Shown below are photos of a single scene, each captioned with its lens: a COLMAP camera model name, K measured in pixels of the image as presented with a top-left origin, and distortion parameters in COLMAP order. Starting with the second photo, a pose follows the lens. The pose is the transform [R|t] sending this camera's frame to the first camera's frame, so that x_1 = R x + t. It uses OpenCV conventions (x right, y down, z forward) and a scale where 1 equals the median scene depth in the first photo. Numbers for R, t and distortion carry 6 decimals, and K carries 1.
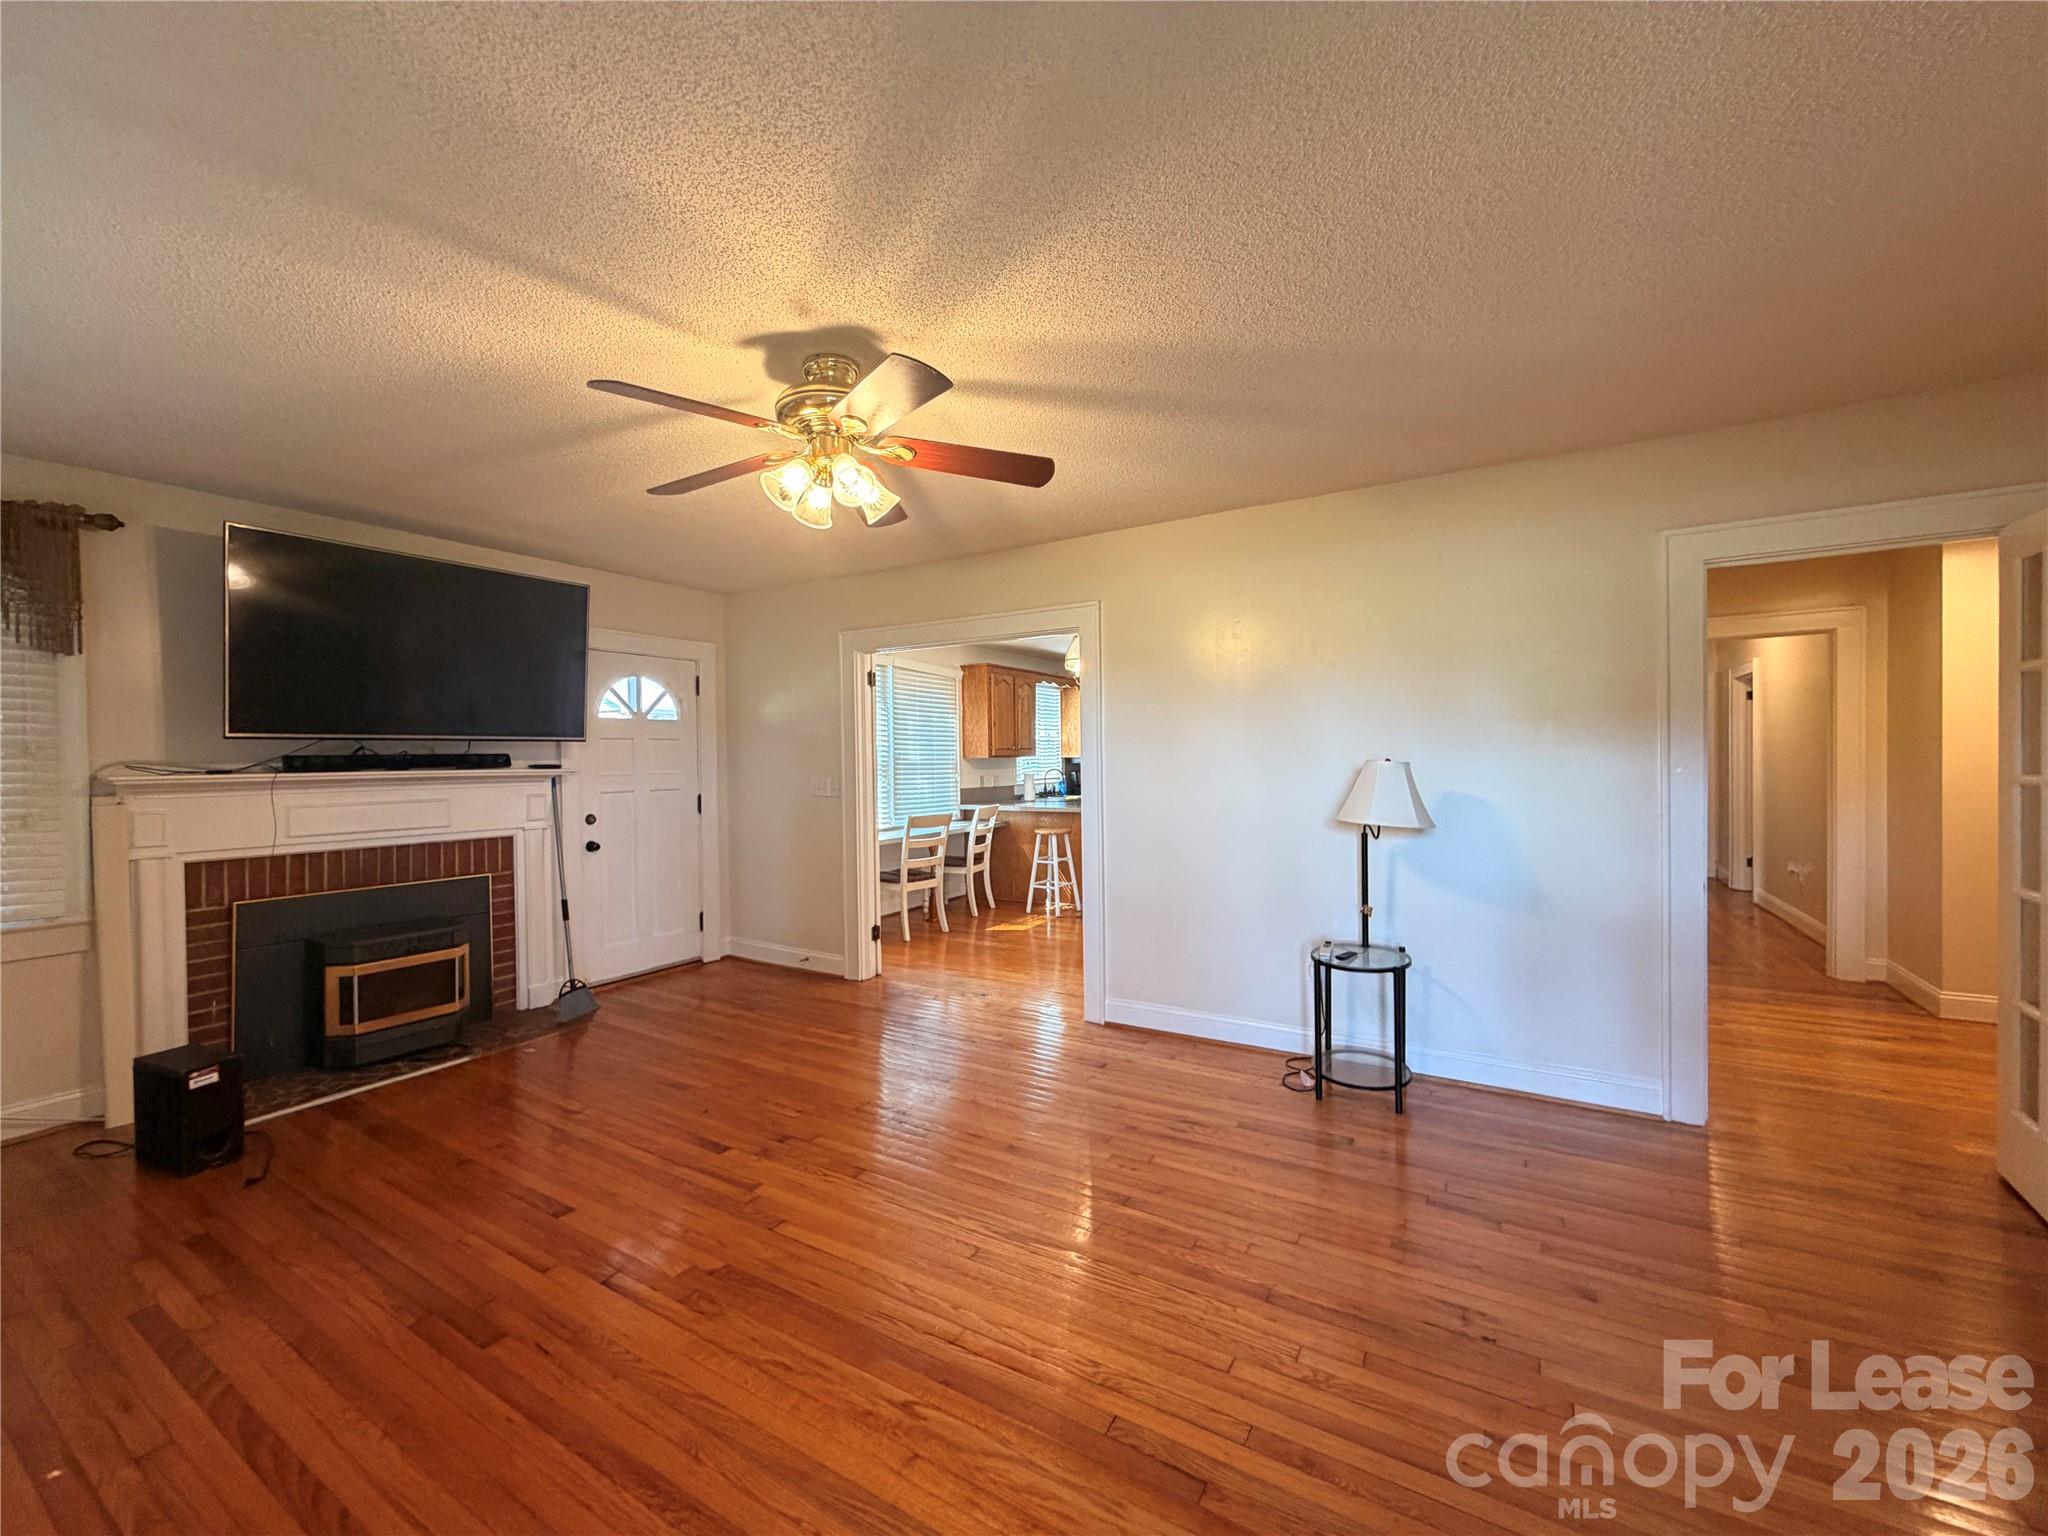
lens RADIAL K [[823.2, 0, 1020.9], [0, 823.2, 765.7], [0, 0, 1]] dist [0.001759, 0.000819]
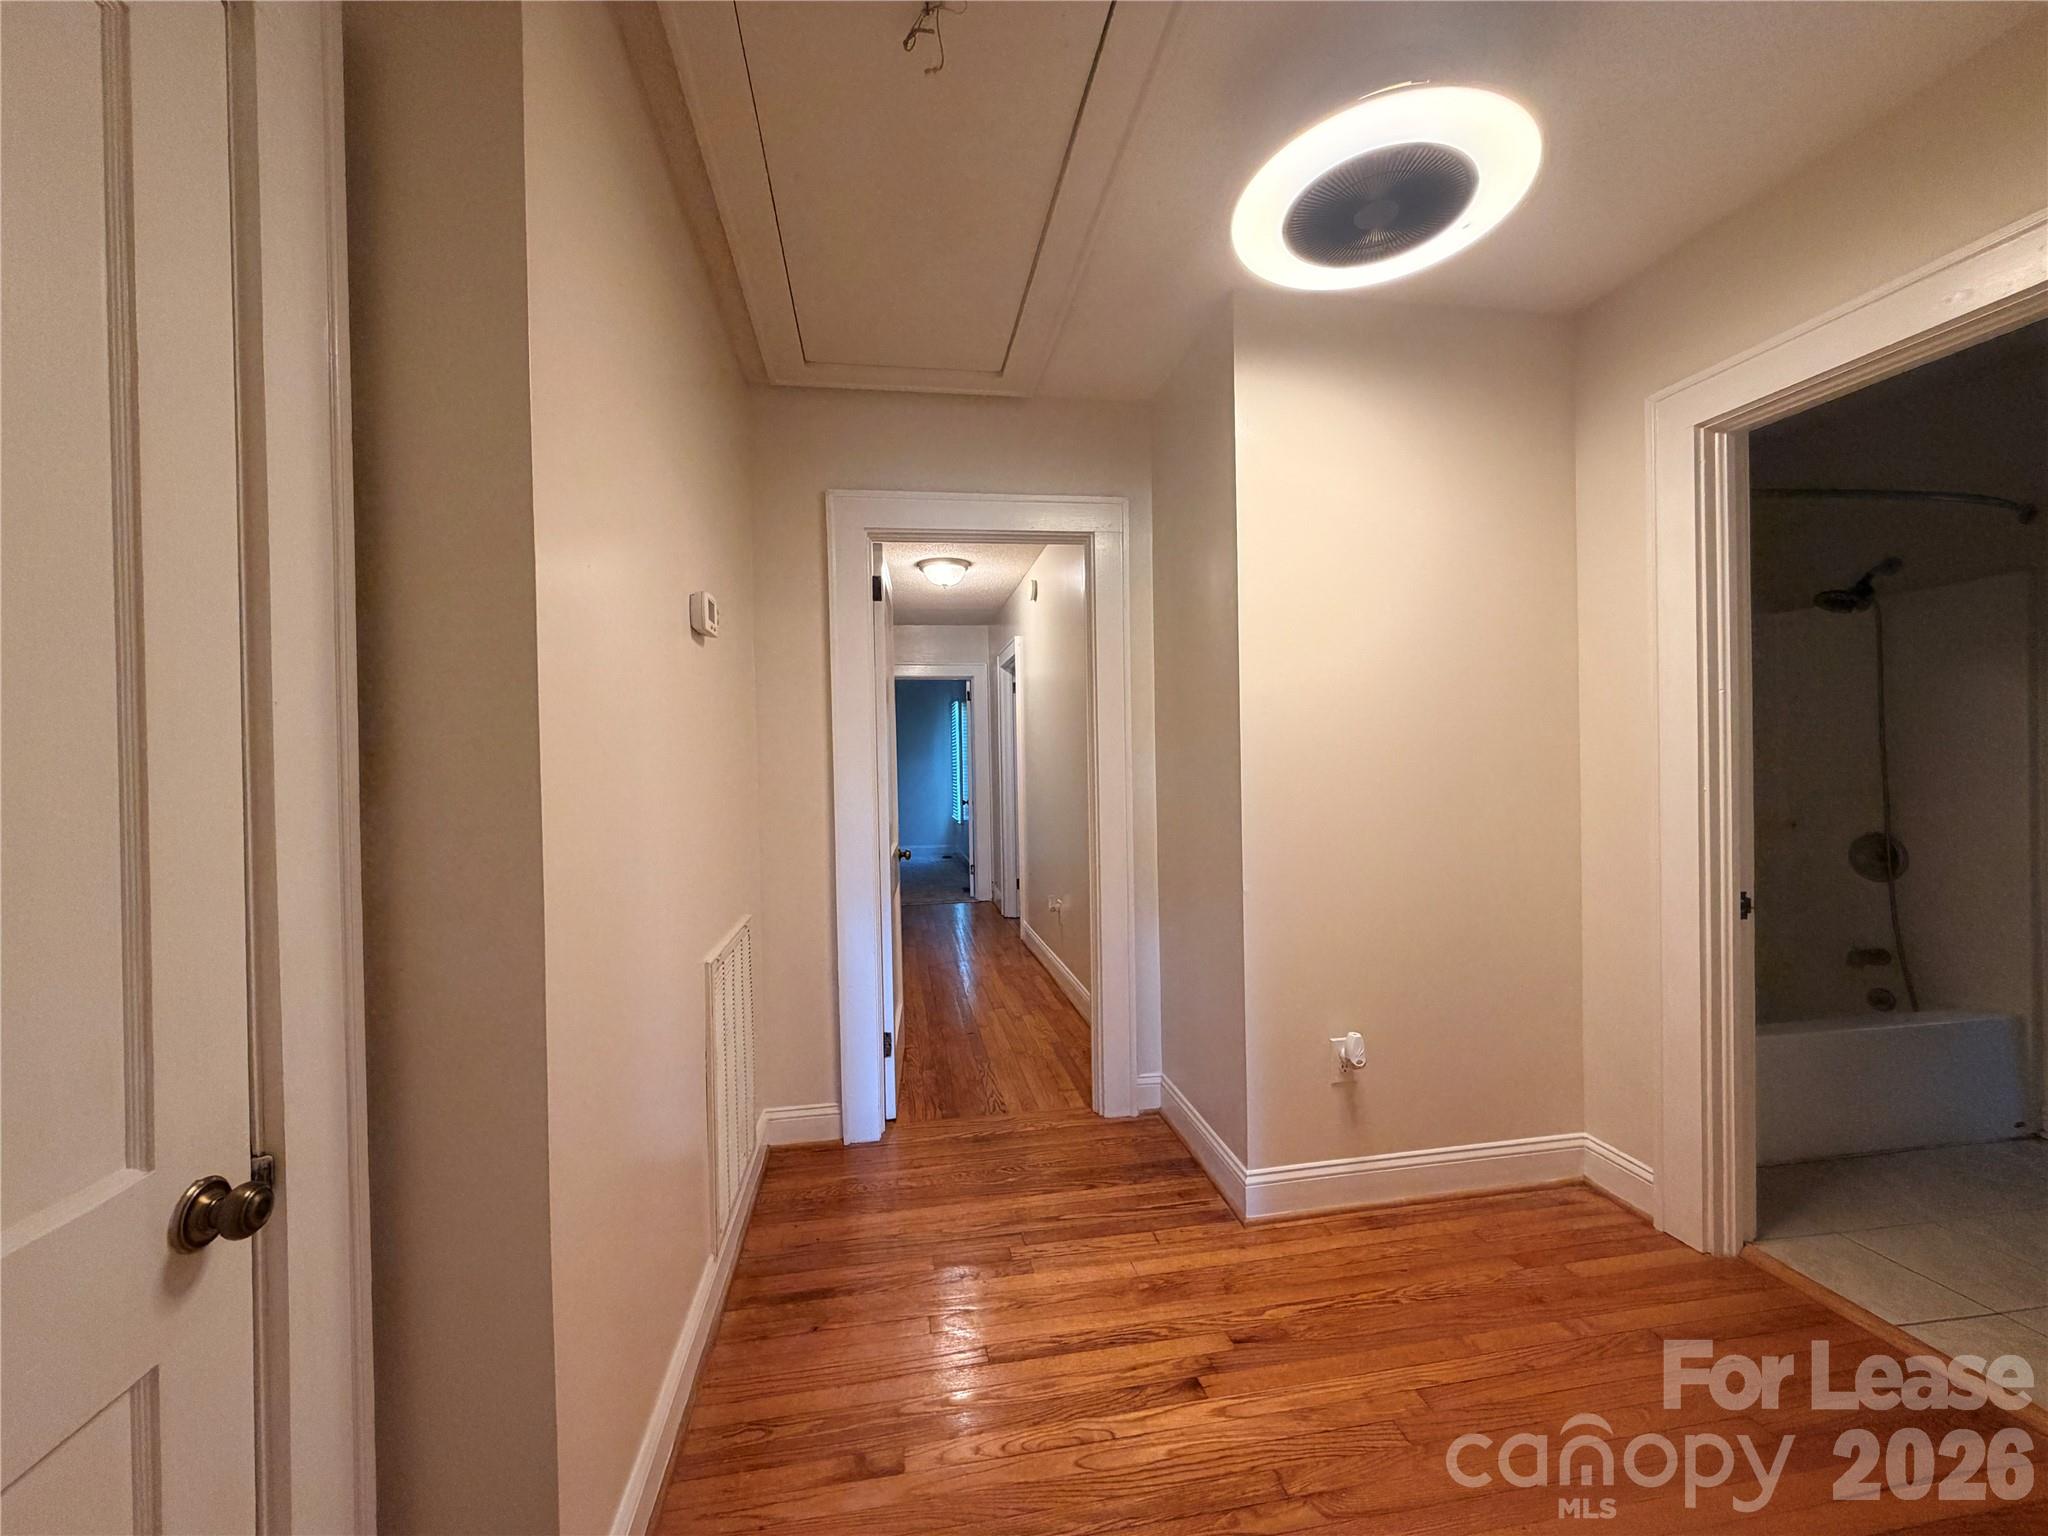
lens RADIAL K [[823.2, 0, 1022.8], [0, 823.2, 766.4], [0, 0, 1]] dist [0.001759, 0.000819]
pose [[0.759165, -0.009460, 0.650830, 0.368809], [0.018302, 0.999809, -0.006815, 0.003094], [-0.650641, 0.017085, 0.759193, 0.385456]]
